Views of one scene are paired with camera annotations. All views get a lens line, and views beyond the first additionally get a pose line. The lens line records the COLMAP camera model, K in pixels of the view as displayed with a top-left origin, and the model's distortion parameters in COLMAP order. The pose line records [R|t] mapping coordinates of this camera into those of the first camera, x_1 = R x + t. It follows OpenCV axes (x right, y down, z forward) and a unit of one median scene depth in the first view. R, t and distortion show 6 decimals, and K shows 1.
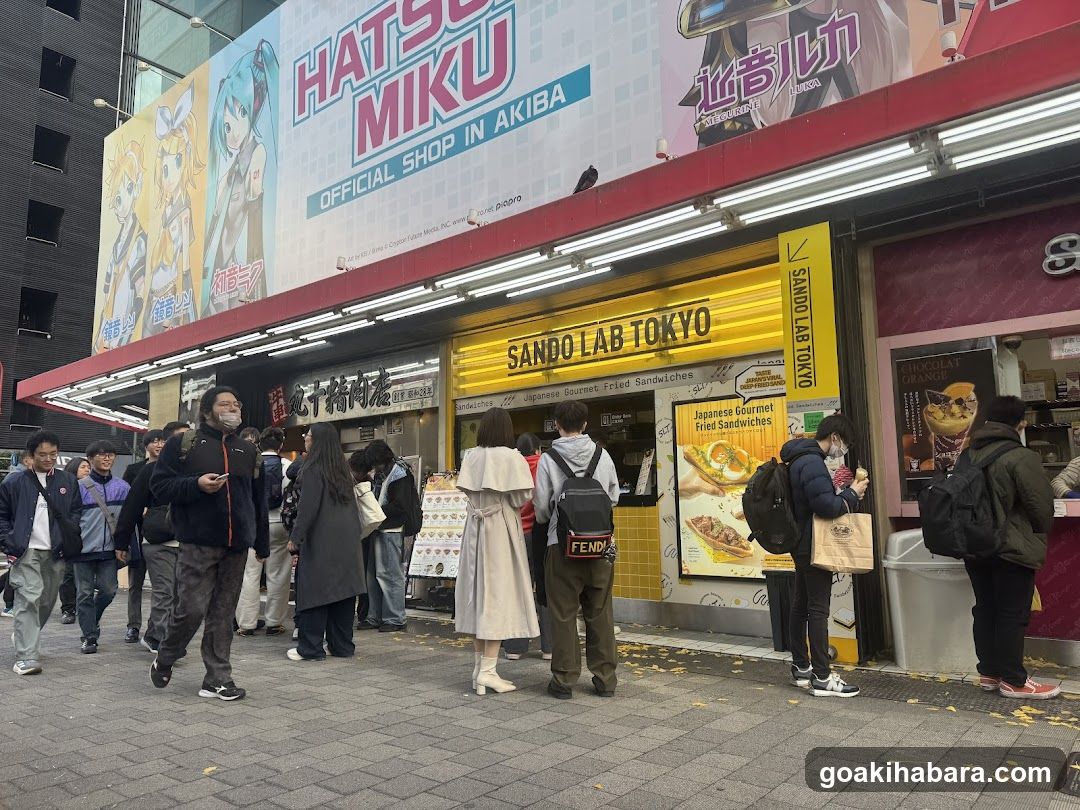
lens RADIAL K [[728.5, 0, 542.7], [0, 728.5, 420.1], [0, 0, 1]] dist [0.024372, -0.073559]
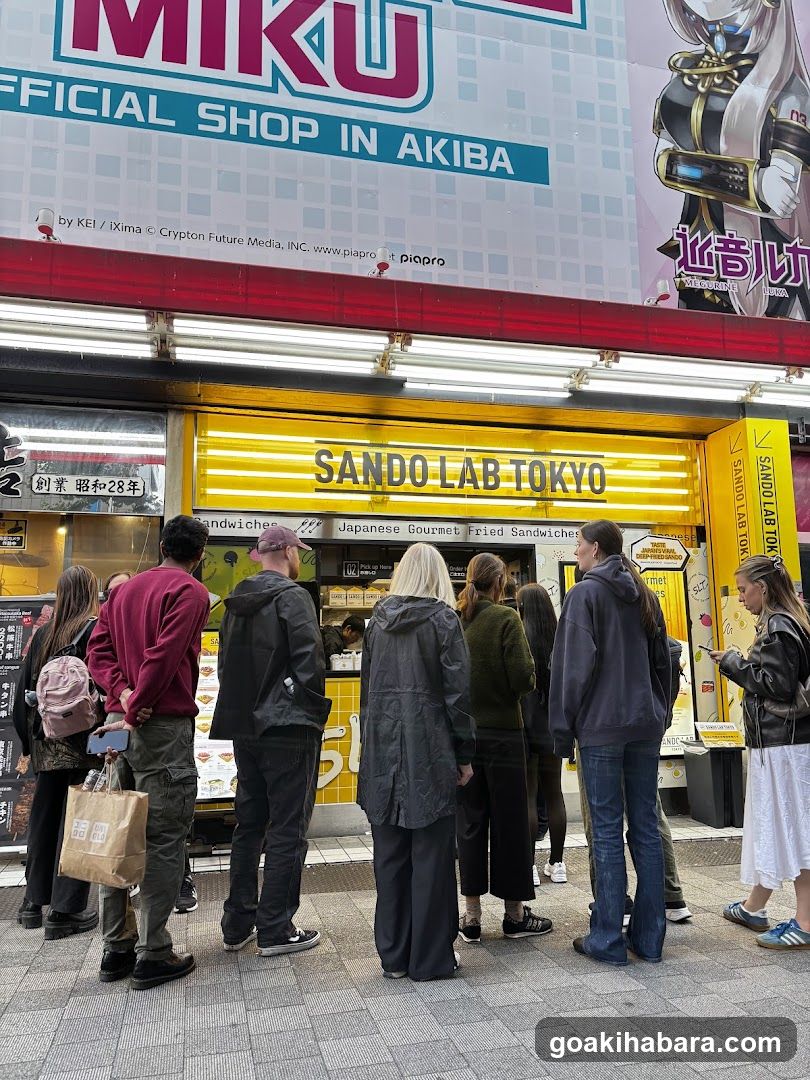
lens RADIAL K [[816.9, 0, 405.0], [0, 816.9, 540.0], [0, 0, 1]] dist [0.071873, -0.112620]
pose [[0.610275, 0.131735, 0.781160, -0.660393], [-0.093984, 0.991152, -0.093724, 0.055844], [-0.786595, -0.016219, 0.617257, 0.498000]]
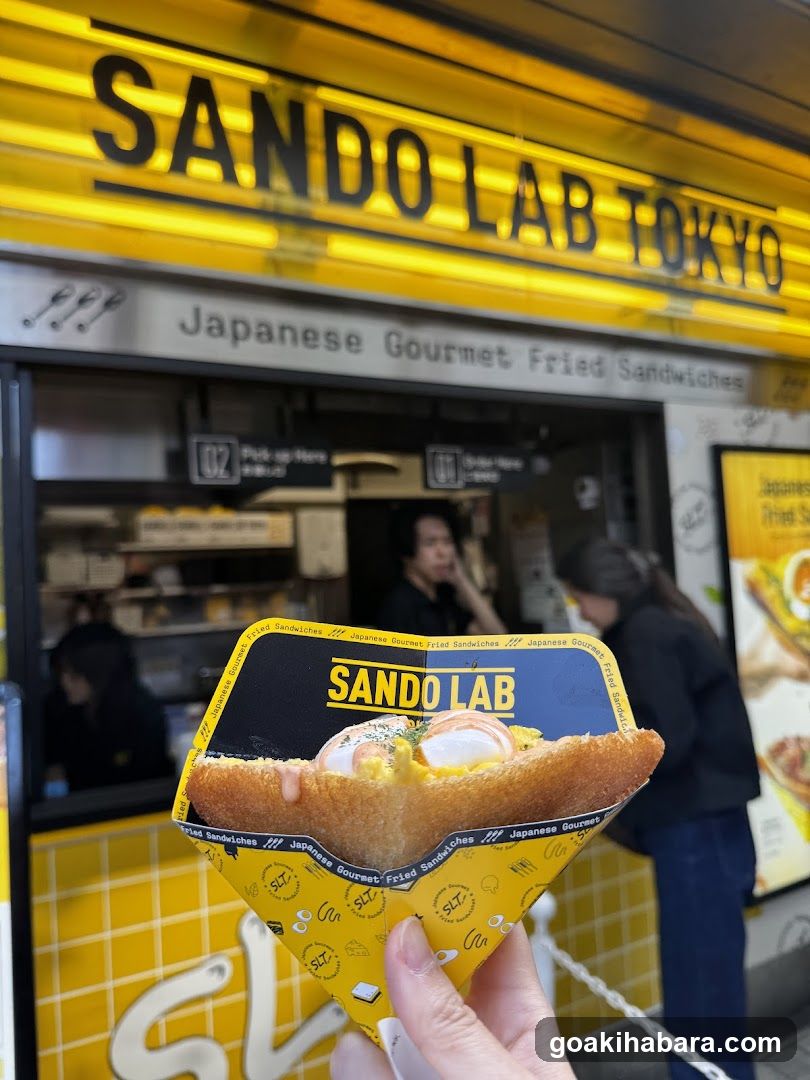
lens RADIAL K [[728.5, 0, 378.2], [0, 728.5, 545.1], [0, 0, 1]] dist [0.024372, -0.073559]
pose [[0.421353, 0.036904, 0.906146, -0.215502], [-0.068280, 0.997627, -0.008879, 0.039608], [-0.904323, -0.058130, 0.422872, 0.923311]]
